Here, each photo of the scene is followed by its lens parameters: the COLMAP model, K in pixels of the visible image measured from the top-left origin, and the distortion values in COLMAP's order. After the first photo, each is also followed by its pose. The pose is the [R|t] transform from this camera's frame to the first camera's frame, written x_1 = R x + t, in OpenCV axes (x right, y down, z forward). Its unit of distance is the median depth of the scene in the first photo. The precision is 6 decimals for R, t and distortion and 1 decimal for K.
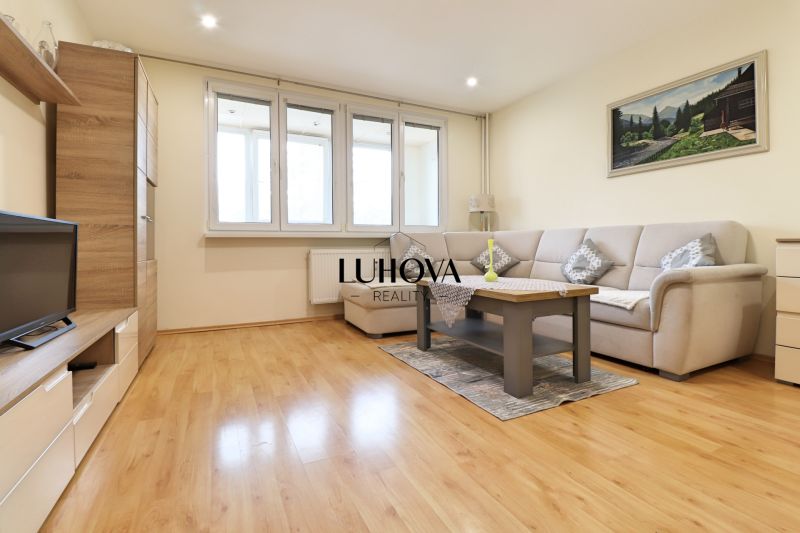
lens RADIAL K [[375.4, 0, 405.4], [0, 375.4, 250.6], [0, 0, 1]] dist [-0.011769, -0.003024]
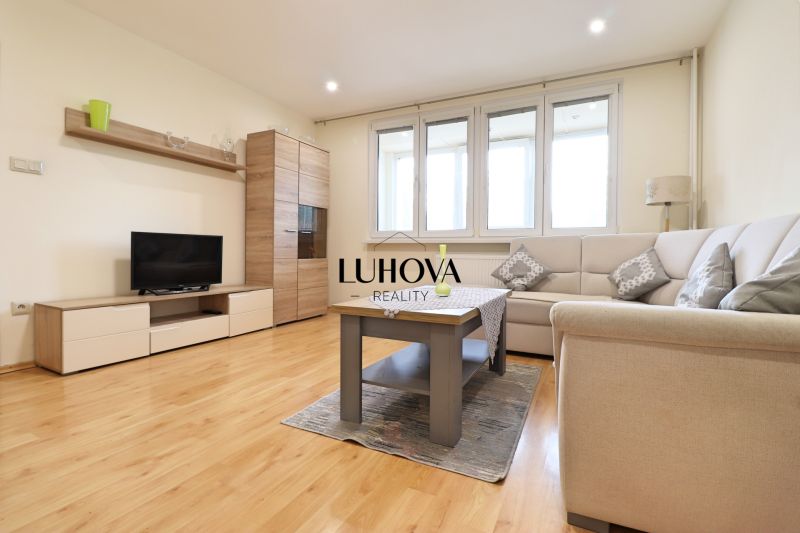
lens RADIAL K [[375.4, 0, 402.7], [0, 375.4, 255.0], [0, 0, 1]] dist [-0.011769, -0.003024]
pose [[0.603603, 0.020810, -0.797013, 0.766115], [-0.022968, 0.999698, 0.008707, -0.011111], [0.796954, 0.013050, 0.603899, 0.391080]]
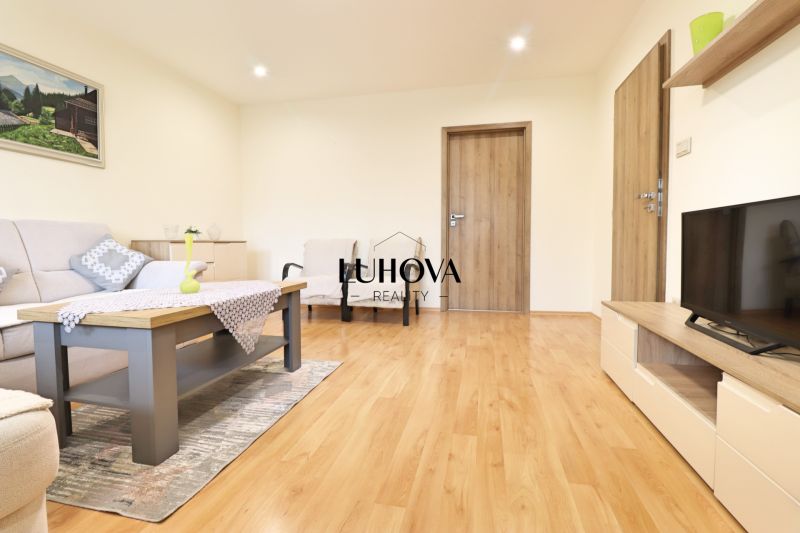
lens RADIAL K [[375.4, 0, 397.0], [0, 375.4, 258.8], [0, 0, 1]] dist [-0.011769, -0.003024]
pose [[-0.767806, -0.019561, 0.640383, -0.504232], [0.020232, 0.998295, 0.054752, -0.015334], [-0.640362, 0.054995, -0.766102, 1.193474]]
